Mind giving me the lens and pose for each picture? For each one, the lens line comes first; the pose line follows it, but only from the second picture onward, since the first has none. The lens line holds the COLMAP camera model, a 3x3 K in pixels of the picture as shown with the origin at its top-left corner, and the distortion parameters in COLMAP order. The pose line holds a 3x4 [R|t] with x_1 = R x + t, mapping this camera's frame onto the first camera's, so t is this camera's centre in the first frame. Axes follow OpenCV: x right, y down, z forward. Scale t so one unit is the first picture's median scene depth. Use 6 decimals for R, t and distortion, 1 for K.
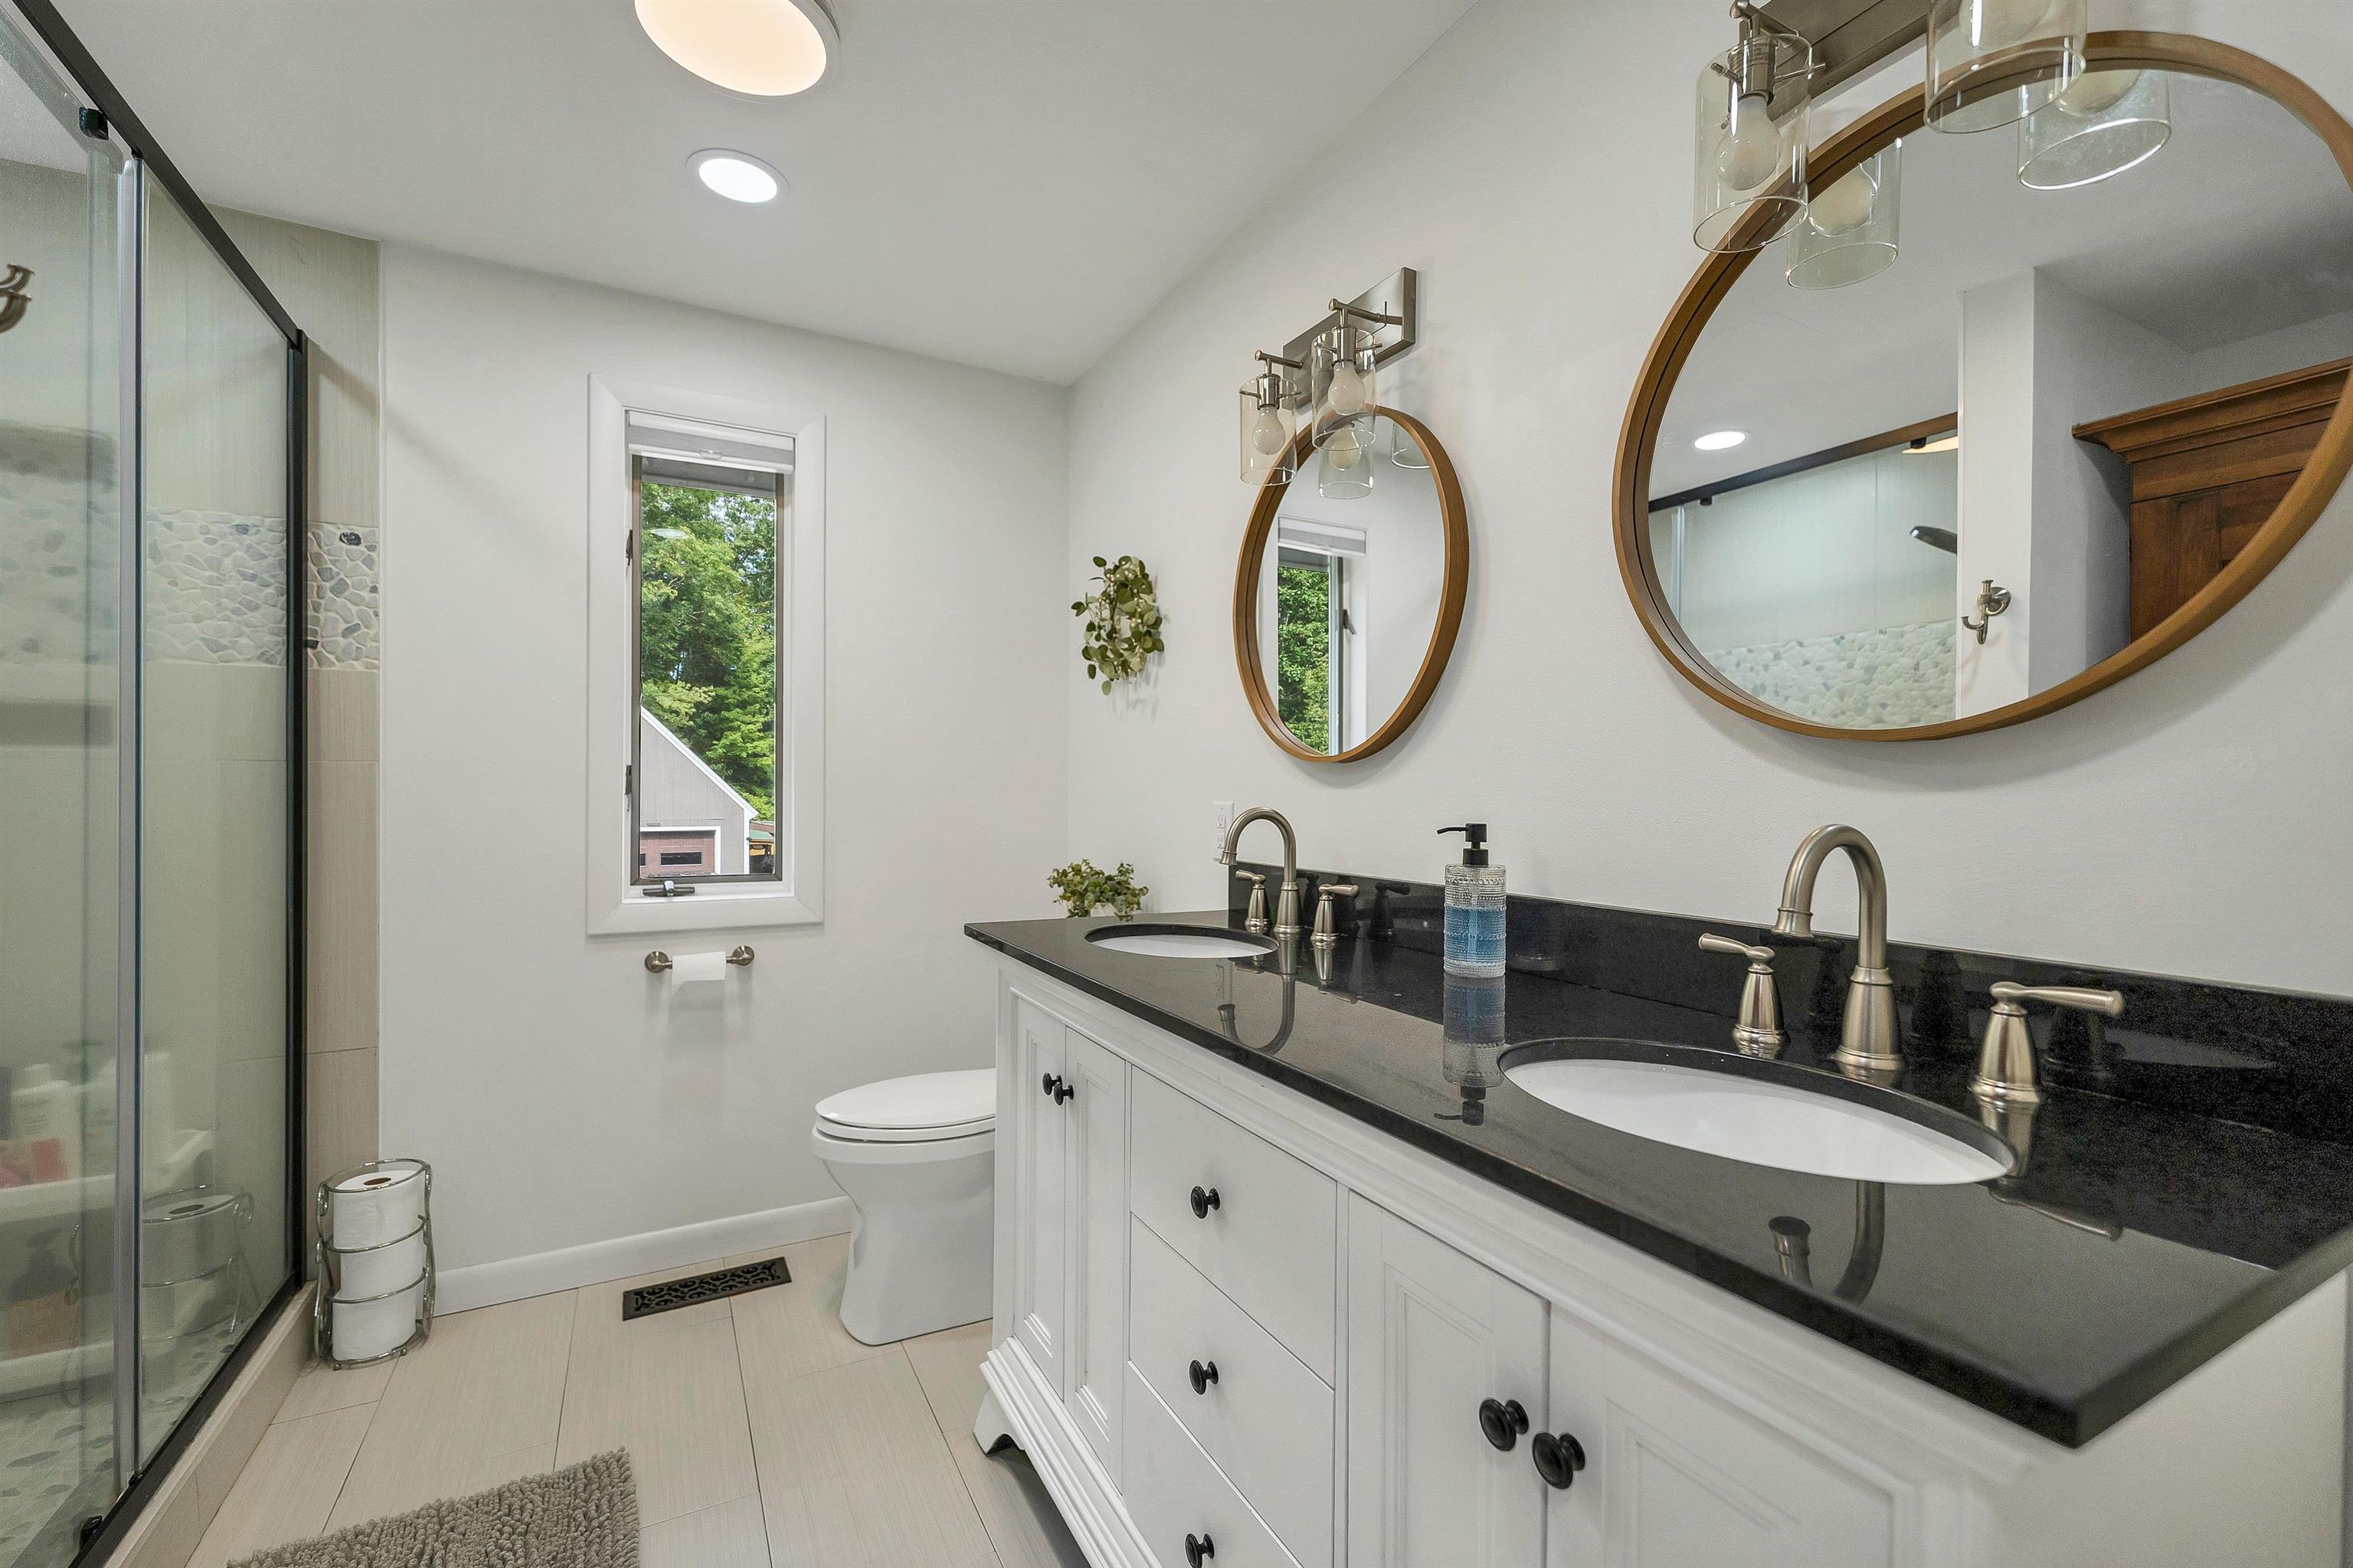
lens RADIAL K [[987.3, 0, 1176.5], [0, 987.3, 784.0], [0, 0, 1]] dist [0.001925, -0.000333]
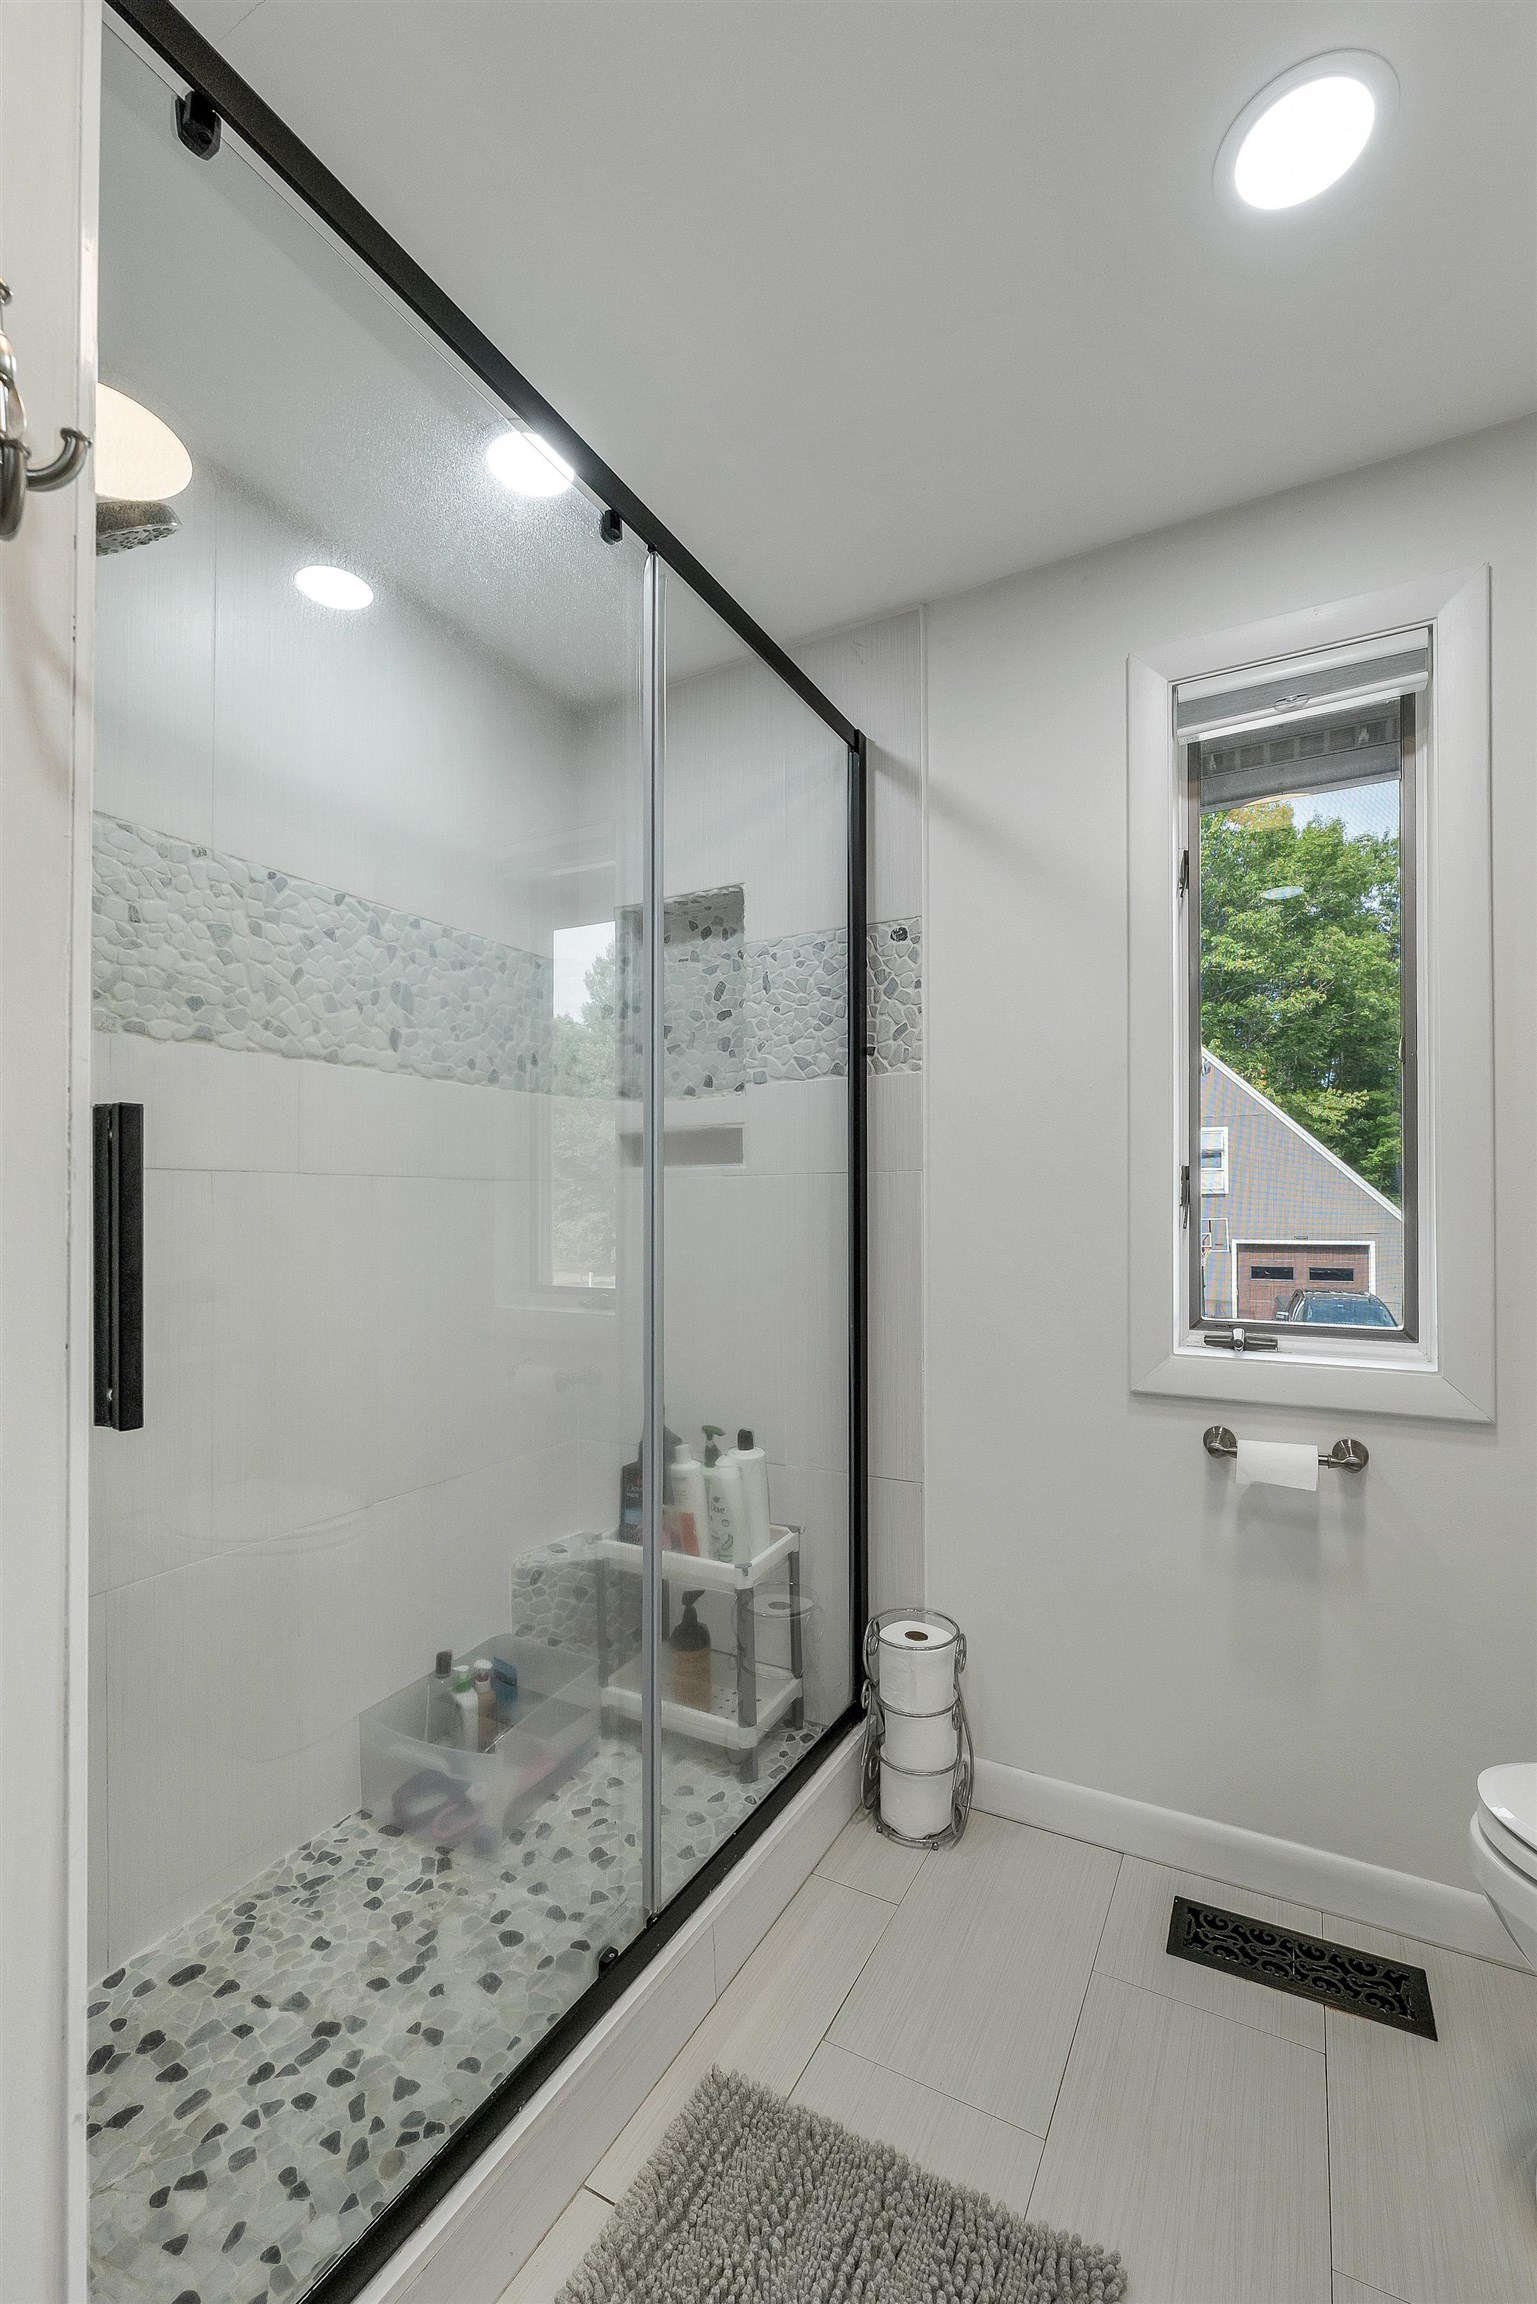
lens RADIAL K [[966.7, 0, 779.4], [0, 966.7, 1201.1], [0, 0, 1]] dist [0.001925, -0.000333]
pose [[0.548764, -0.007171, -0.835946, -0.115965], [0.011033, 0.999938, -0.001335, 0.004472], [0.835904, -0.008491, 0.548809, 0.350018]]
